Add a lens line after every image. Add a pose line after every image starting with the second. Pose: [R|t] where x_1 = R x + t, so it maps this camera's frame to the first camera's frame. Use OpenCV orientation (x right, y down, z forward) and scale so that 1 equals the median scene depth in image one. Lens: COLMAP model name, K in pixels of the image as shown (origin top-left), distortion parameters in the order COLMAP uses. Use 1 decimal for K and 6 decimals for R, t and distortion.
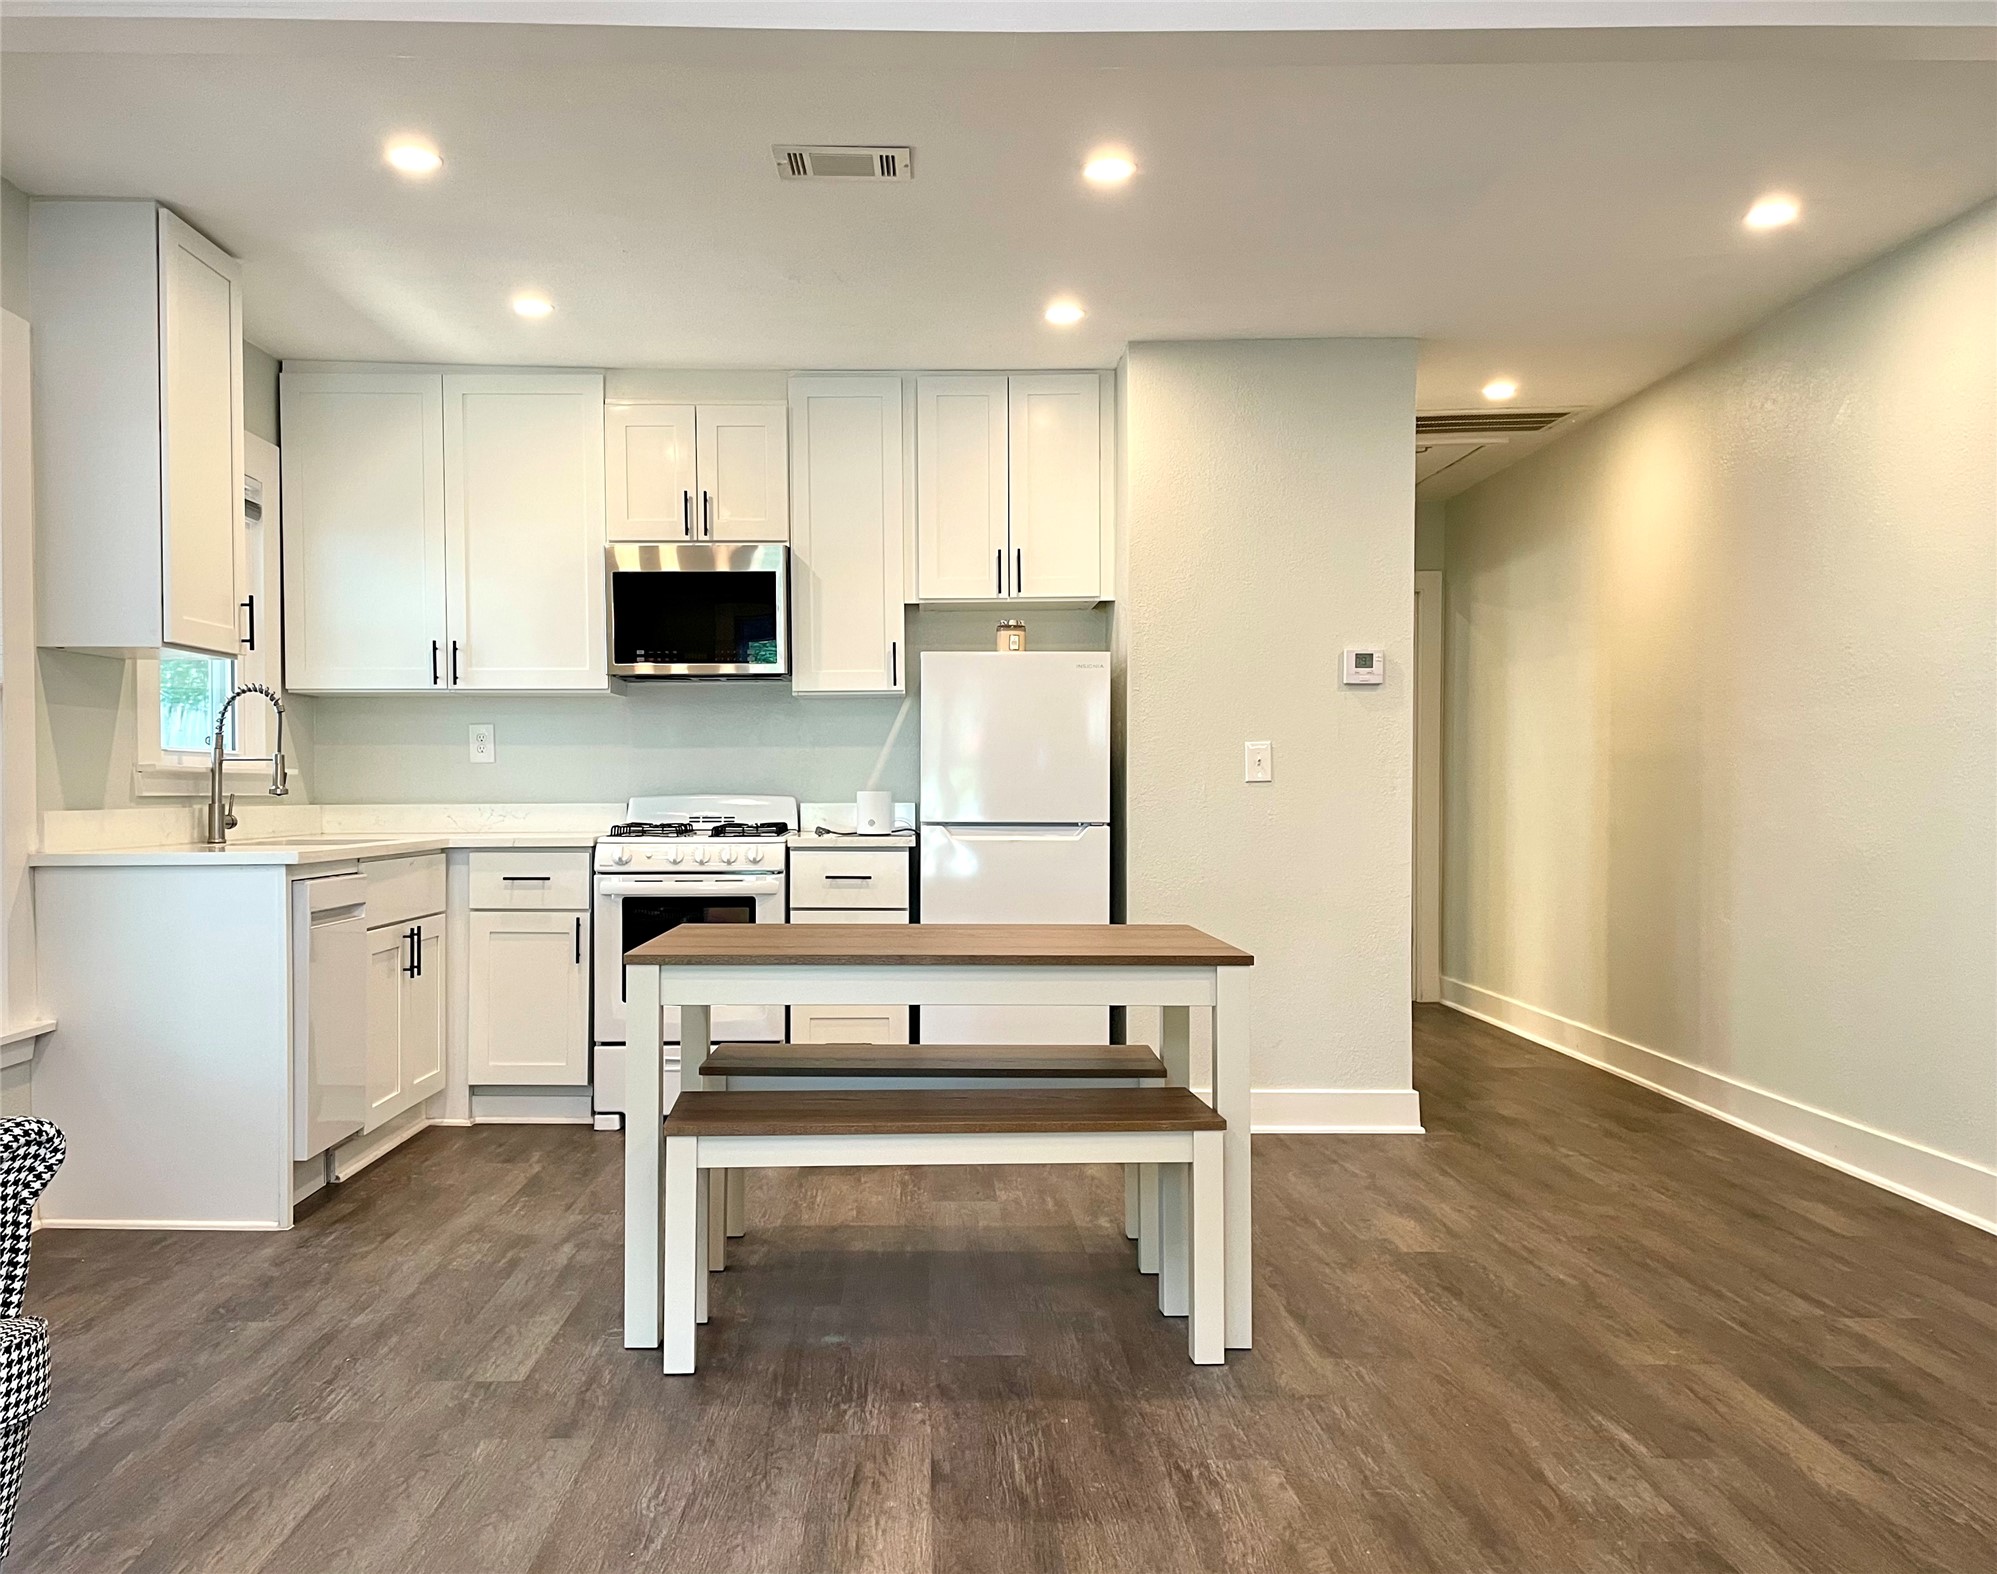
lens RADIAL K [[1630.8, 0, 1014.7], [0, 1630.8, 791.4], [0, 0, 1]] dist [0.058998, 0.011881]
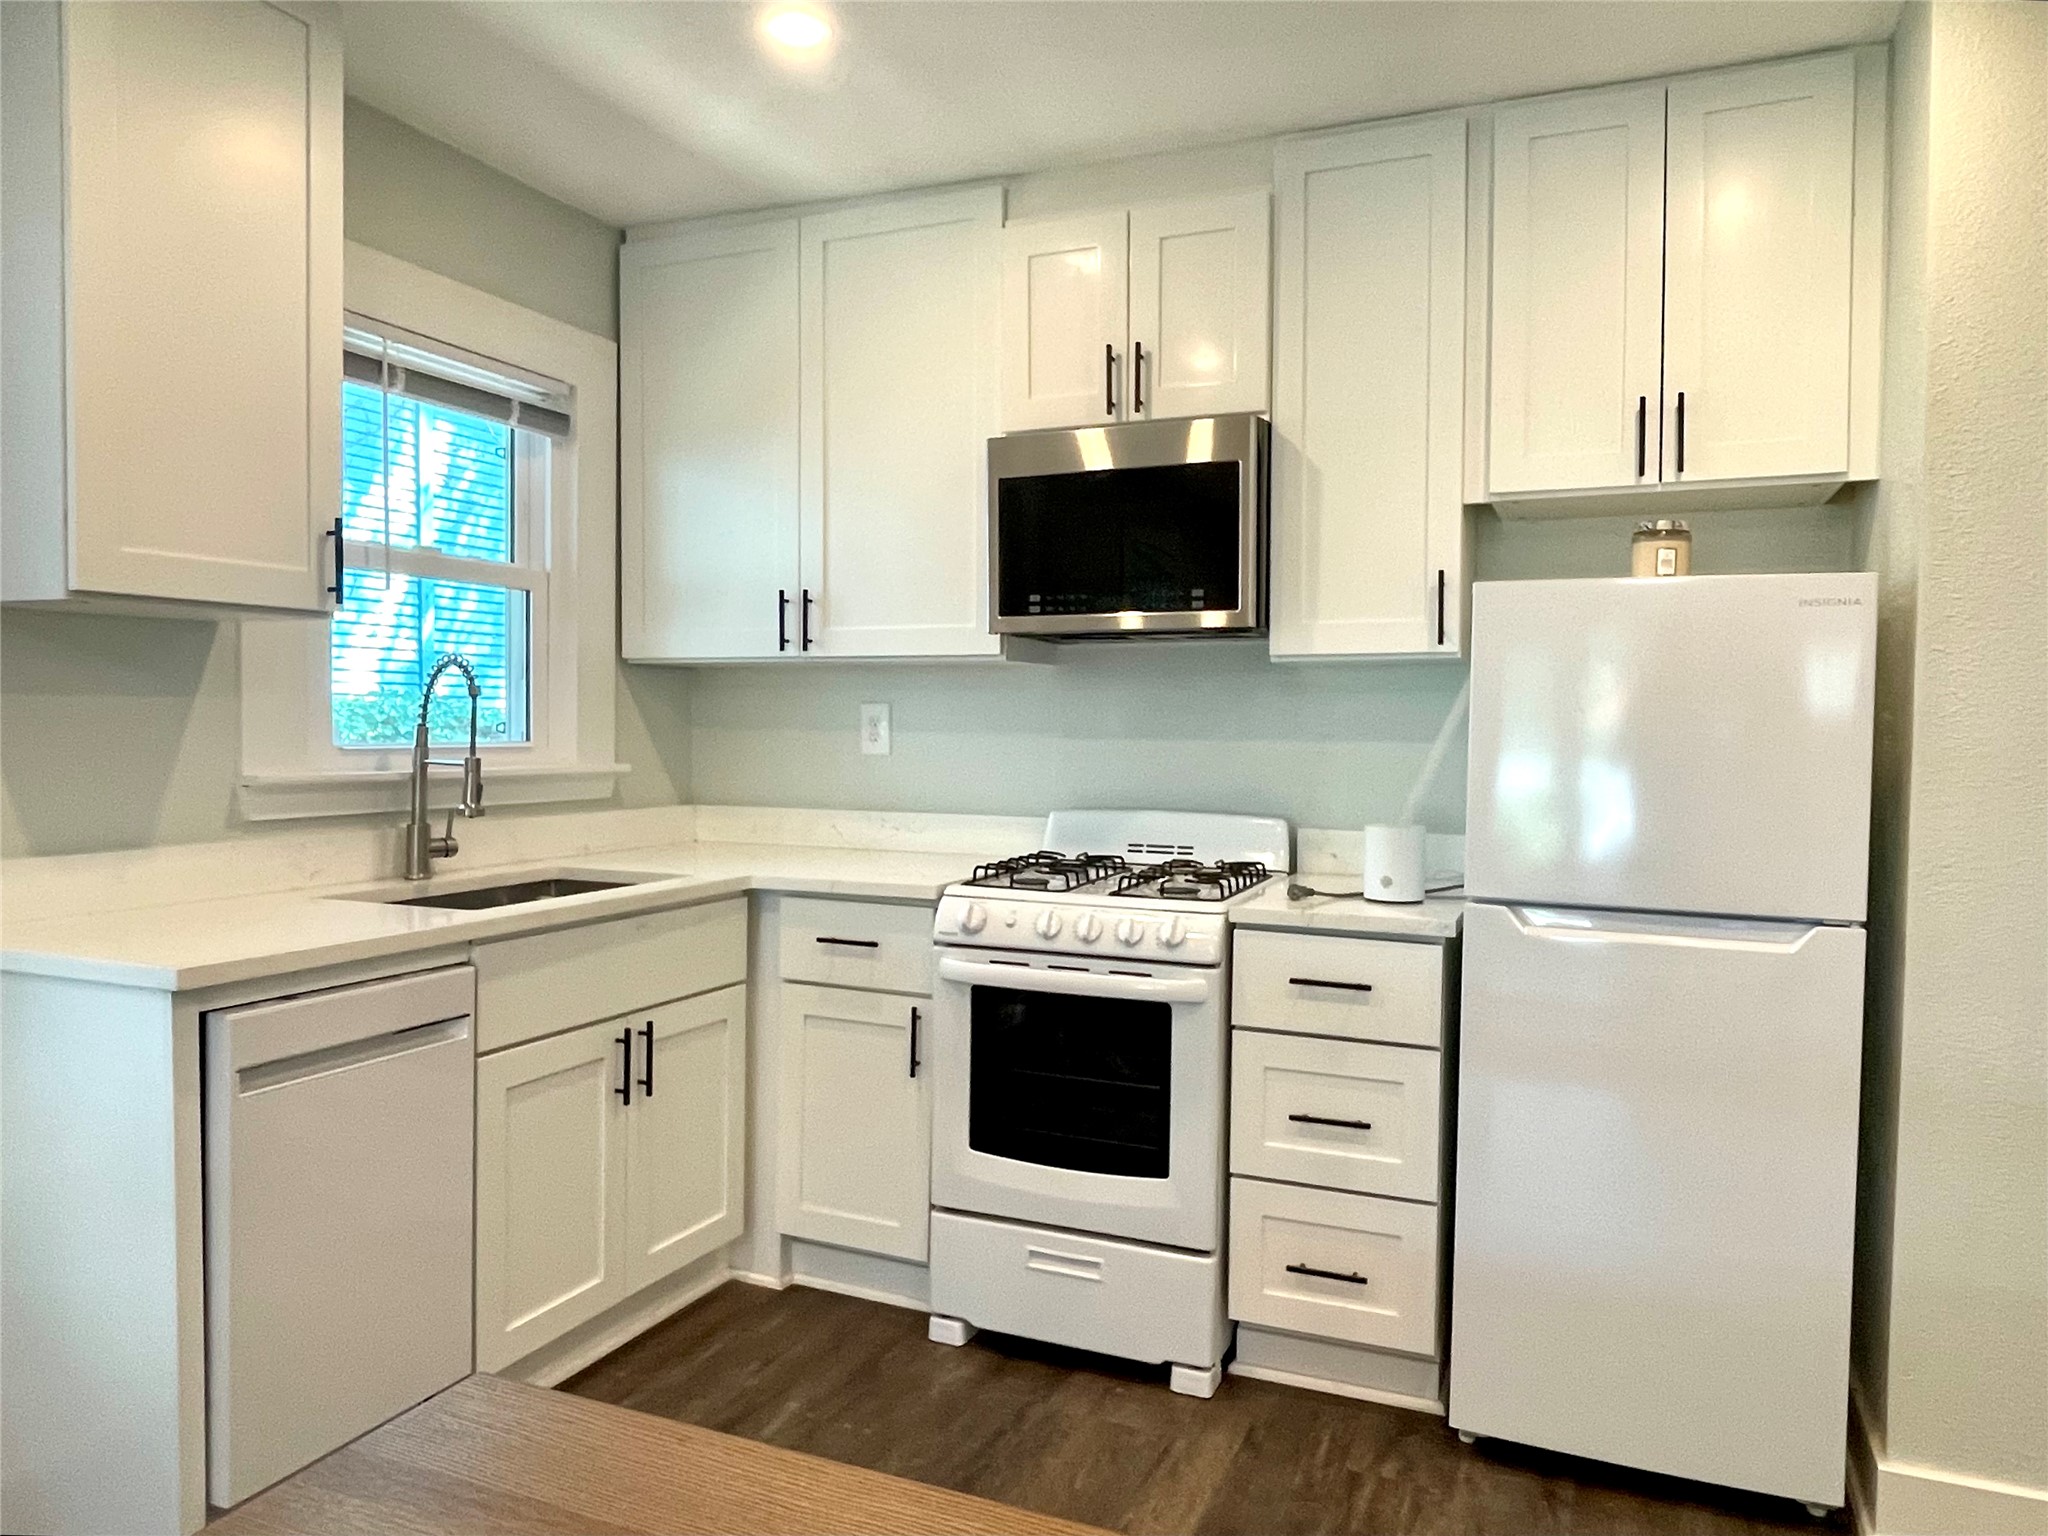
lens RADIAL K [[1378.6, 0, 1037.4], [0, 1378.6, 767.0], [0, 0, 1]] dist [0.005535, -0.011852]
pose [[0.902187, 0.026828, -0.430510, 0.010573], [-0.016483, 0.999479, 0.027743, -0.033223], [0.431030, -0.017933, 0.902159, 0.507159]]
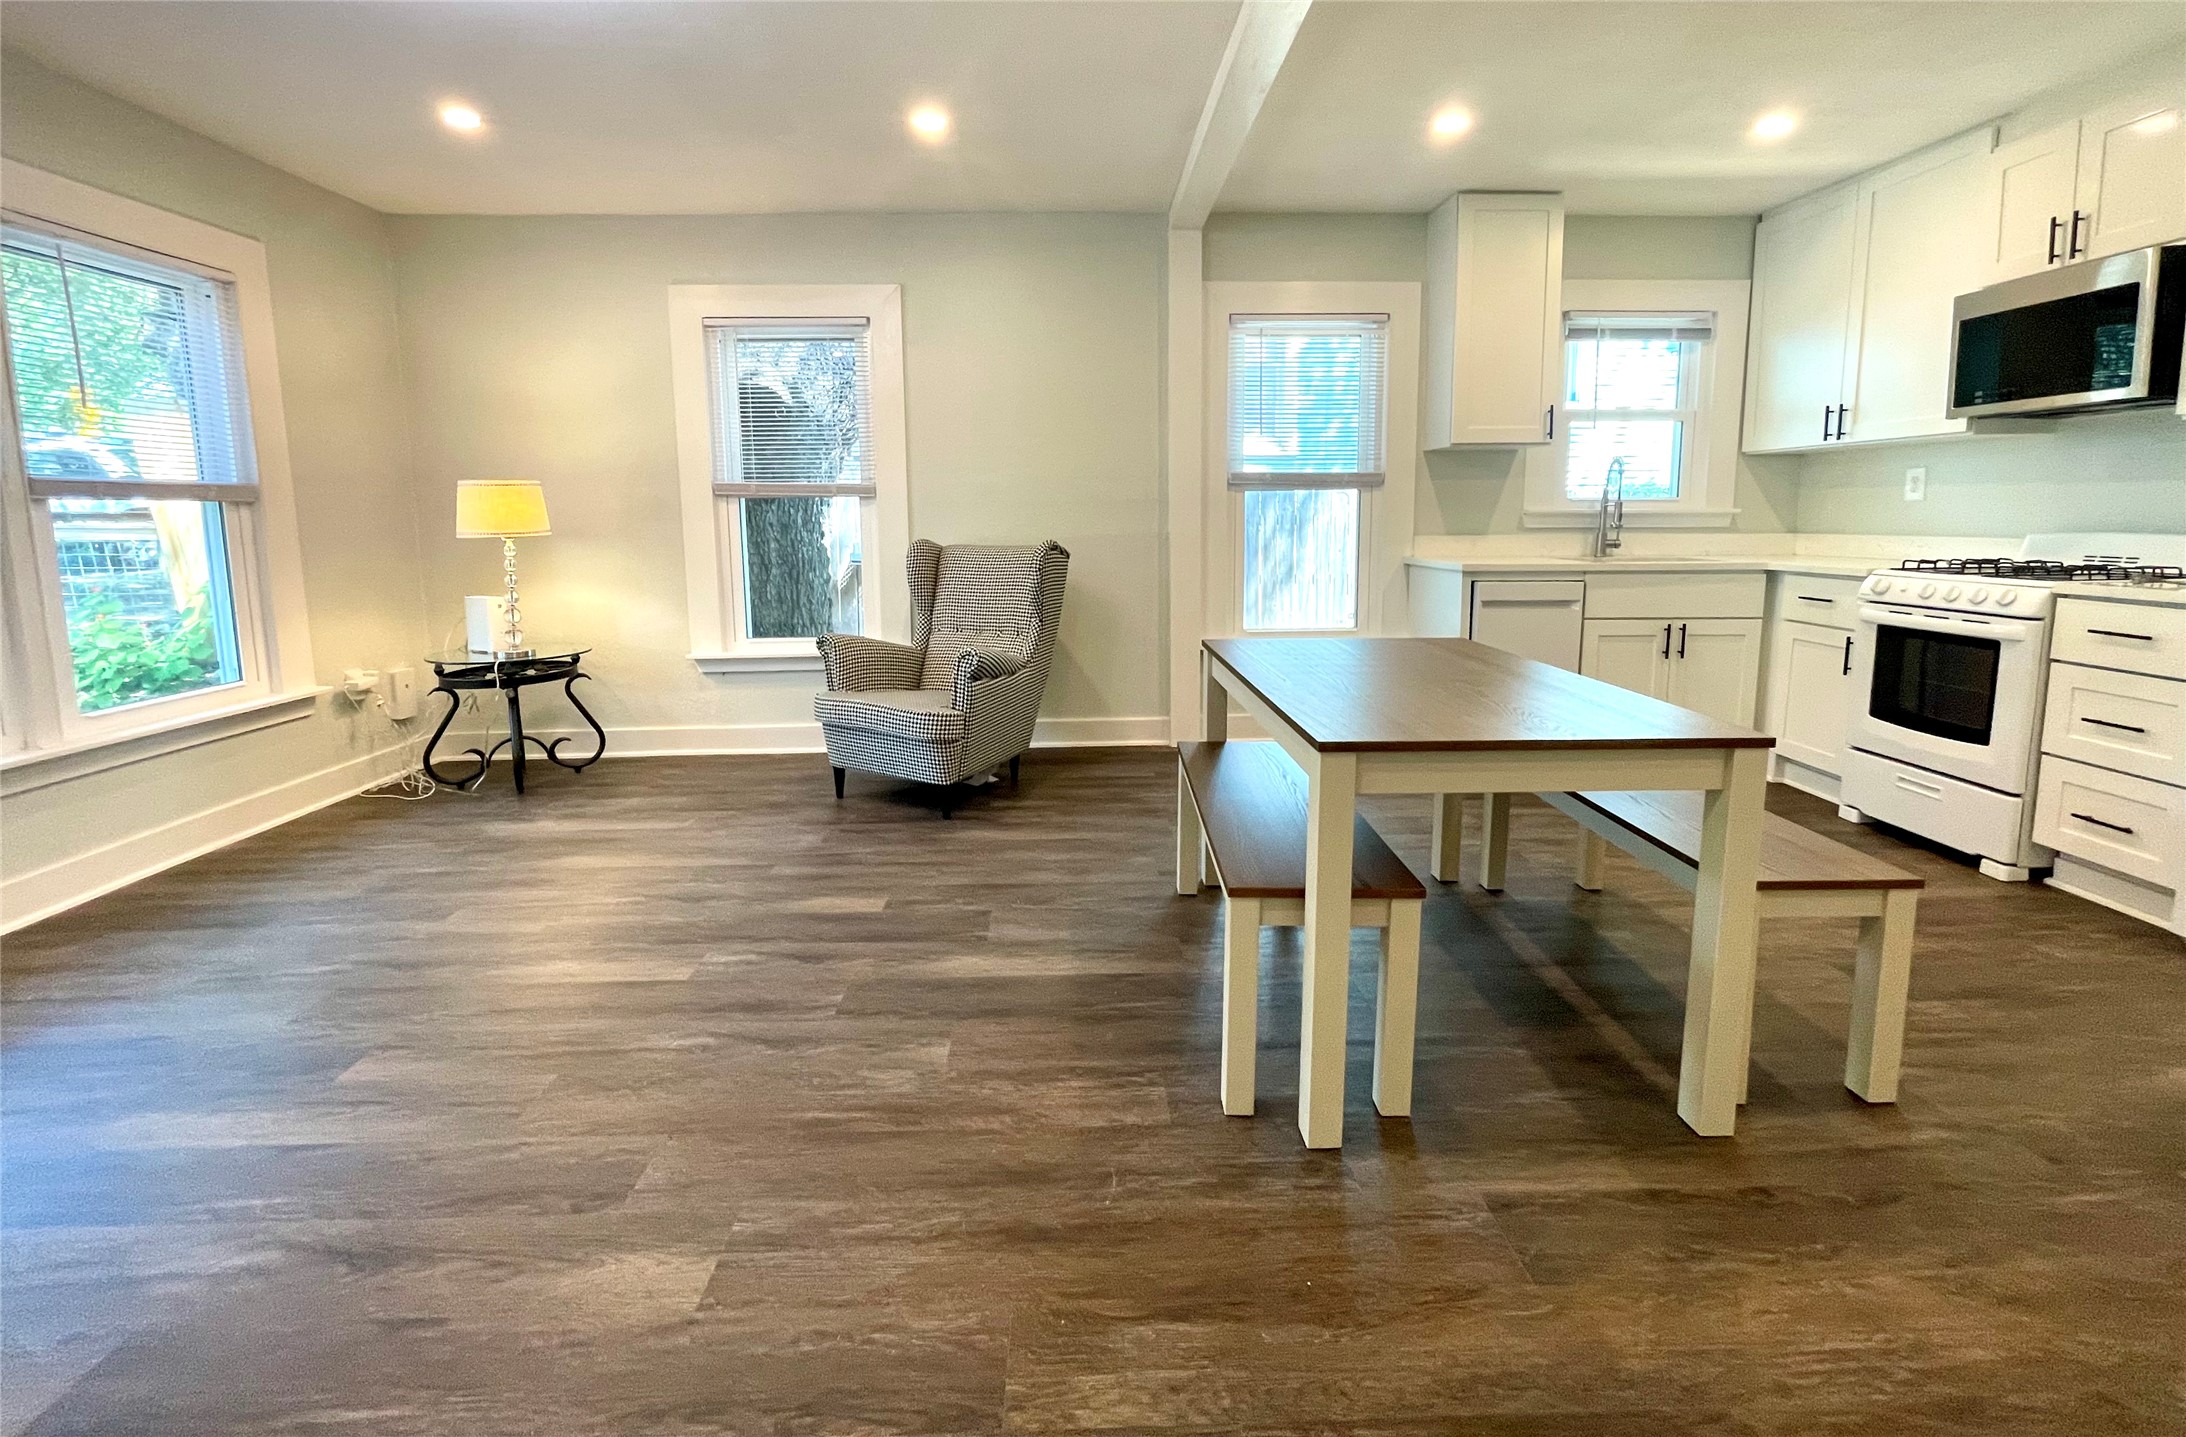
lens RADIAL K [[920.5, 0, 1117.3], [0, 920.5, 616.2], [0, 0, 1]] dist [-0.007255, 0.001368]
pose [[0.018897, 0.113573, -0.993350, 0.356823], [-0.000407, 0.993528, 0.113586, -0.011010], [0.999821, -0.001742, 0.018821, 0.445933]]
